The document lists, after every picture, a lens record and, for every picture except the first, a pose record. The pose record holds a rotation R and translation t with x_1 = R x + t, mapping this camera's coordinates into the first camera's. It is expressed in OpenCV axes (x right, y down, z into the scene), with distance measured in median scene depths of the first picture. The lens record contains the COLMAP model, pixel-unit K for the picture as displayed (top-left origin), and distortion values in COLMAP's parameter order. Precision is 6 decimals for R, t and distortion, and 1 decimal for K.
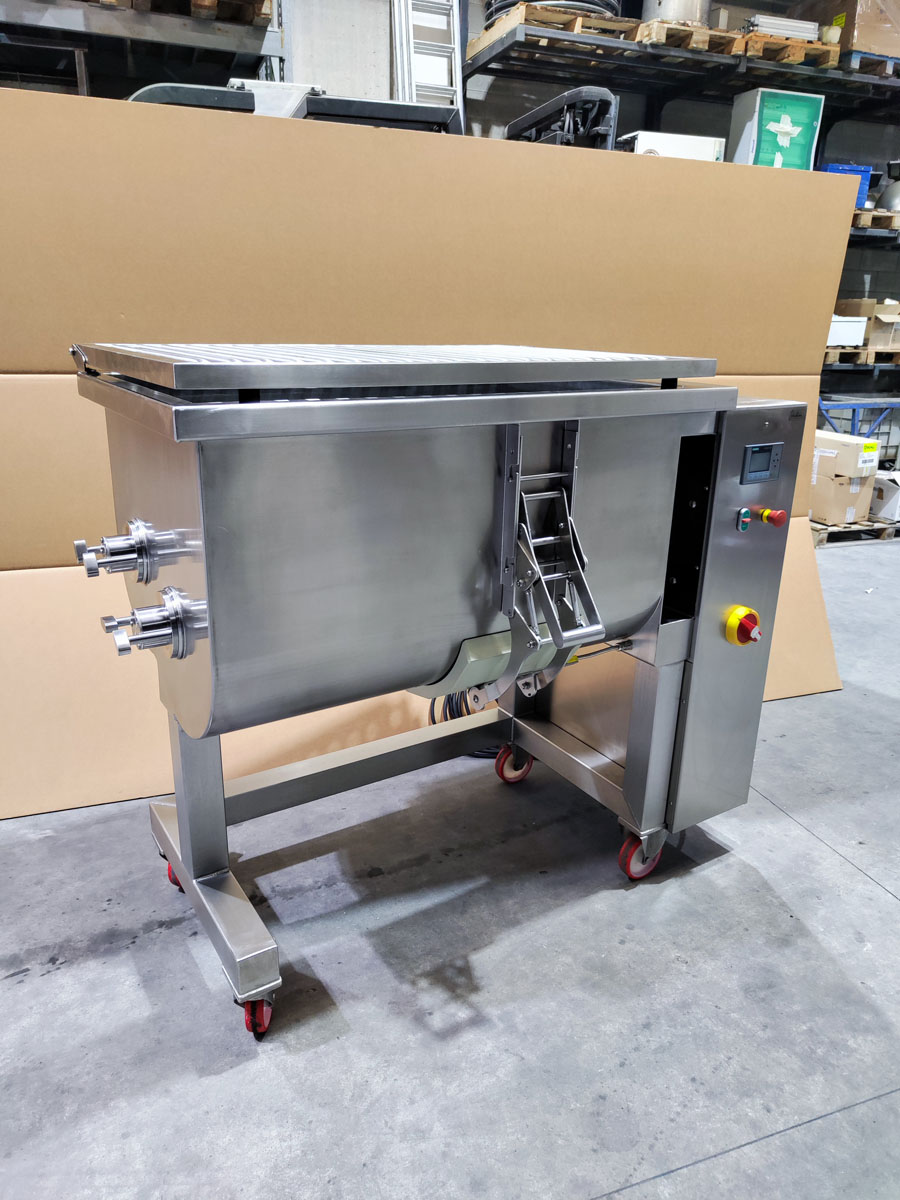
lens RADIAL K [[833.8, 0, 447.9], [0, 833.8, 593.7], [0, 0, 1]] dist [0.005044, 0.002153]
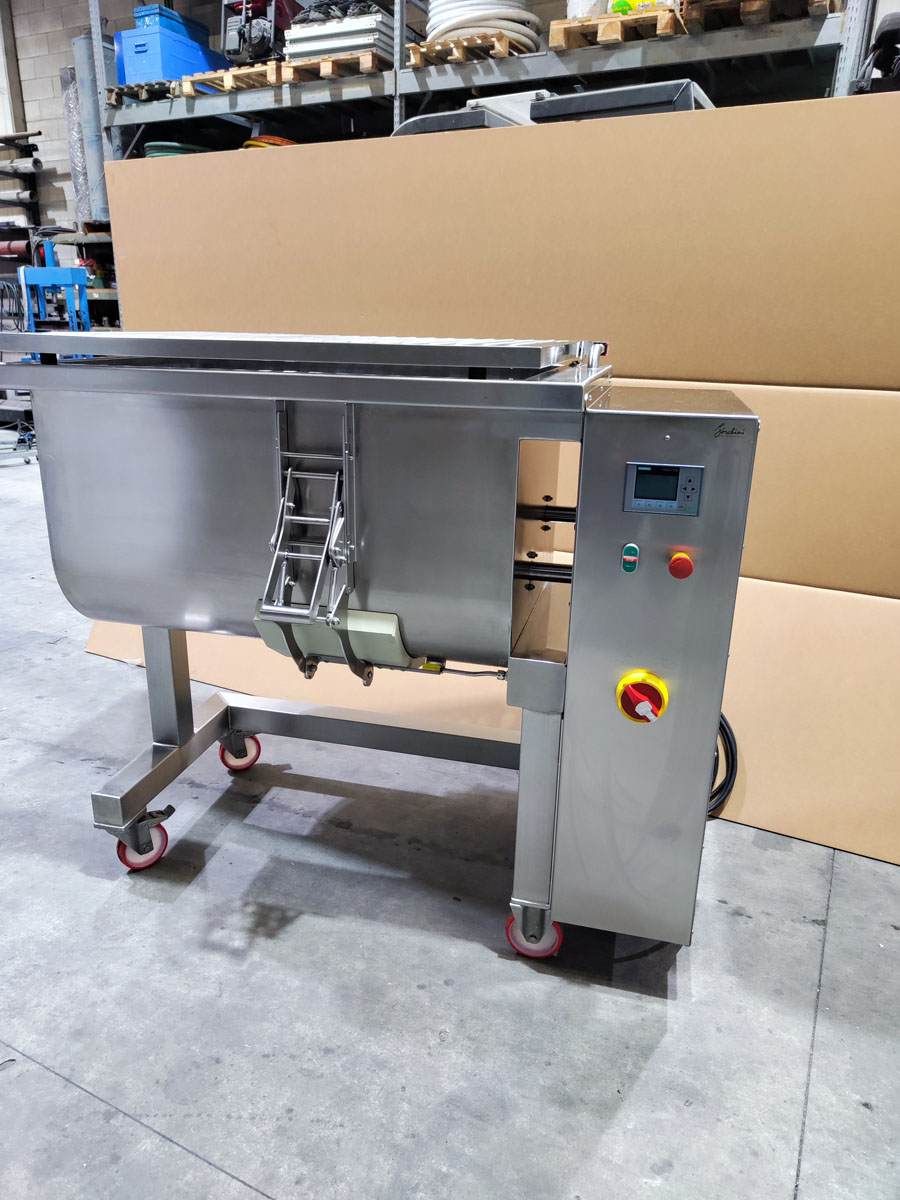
lens RADIAL K [[833.8, 0, 443.7], [0, 833.8, 600.2], [0, 0, 1]] dist [0.005044, 0.002153]
pose [[0.686104, 0.219175, -0.693703, 0.804766], [-0.230852, 0.969849, 0.078100, -0.073117], [0.689905, 0.106558, 0.716014, 0.334389]]
